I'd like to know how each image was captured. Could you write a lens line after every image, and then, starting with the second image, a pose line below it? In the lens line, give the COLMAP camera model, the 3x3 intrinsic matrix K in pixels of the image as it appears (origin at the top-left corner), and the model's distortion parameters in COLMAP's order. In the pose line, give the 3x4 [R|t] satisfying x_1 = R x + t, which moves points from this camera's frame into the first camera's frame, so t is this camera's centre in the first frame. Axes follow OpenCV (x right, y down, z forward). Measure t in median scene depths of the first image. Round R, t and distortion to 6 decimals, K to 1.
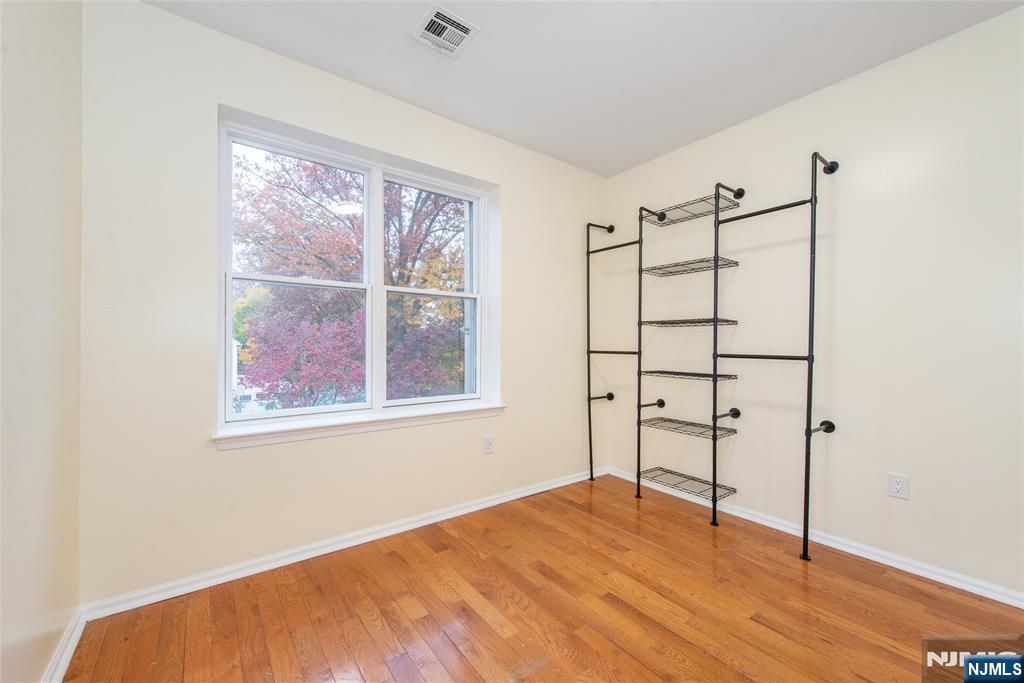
lens RADIAL K [[402.8, 0, 515.3], [0, 402.8, 343.2], [0, 0, 1]] dist [0.002331, -0.000021]
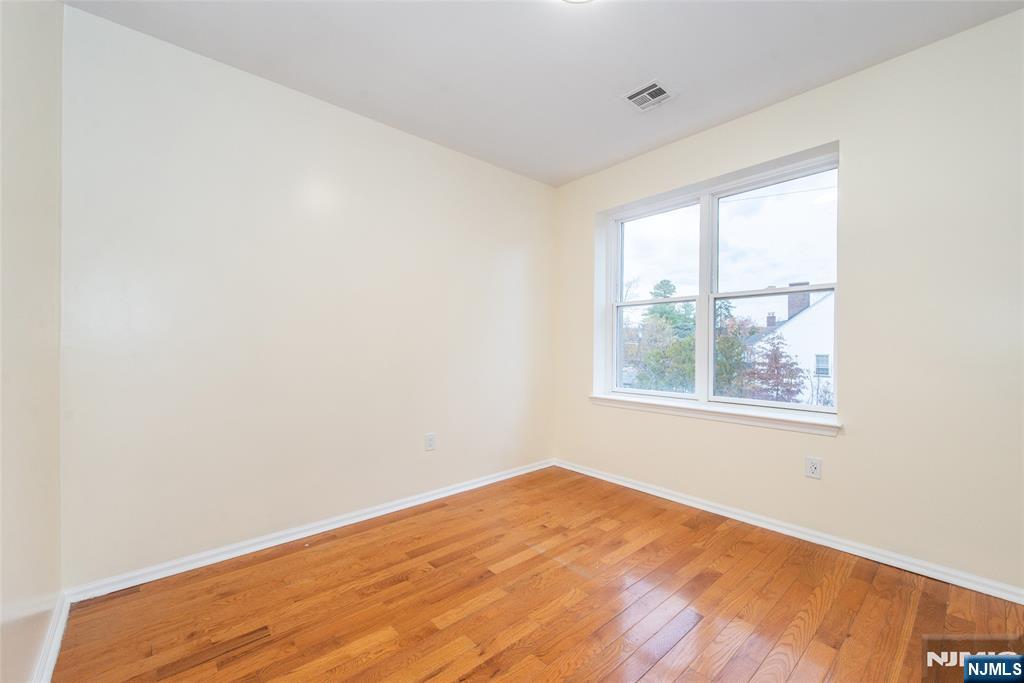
lens RADIAL K [[417.6, 0, 507.3], [0, 417.6, 341.0], [0, 0, 1]] dist [-0.002388, -0.000205]
pose [[0.069368, -0.012196, -0.997517, 0.899107], [0.003468, 0.999922, -0.011985, 0.002226], [0.997585, -0.002628, 0.069405, 0.384843]]
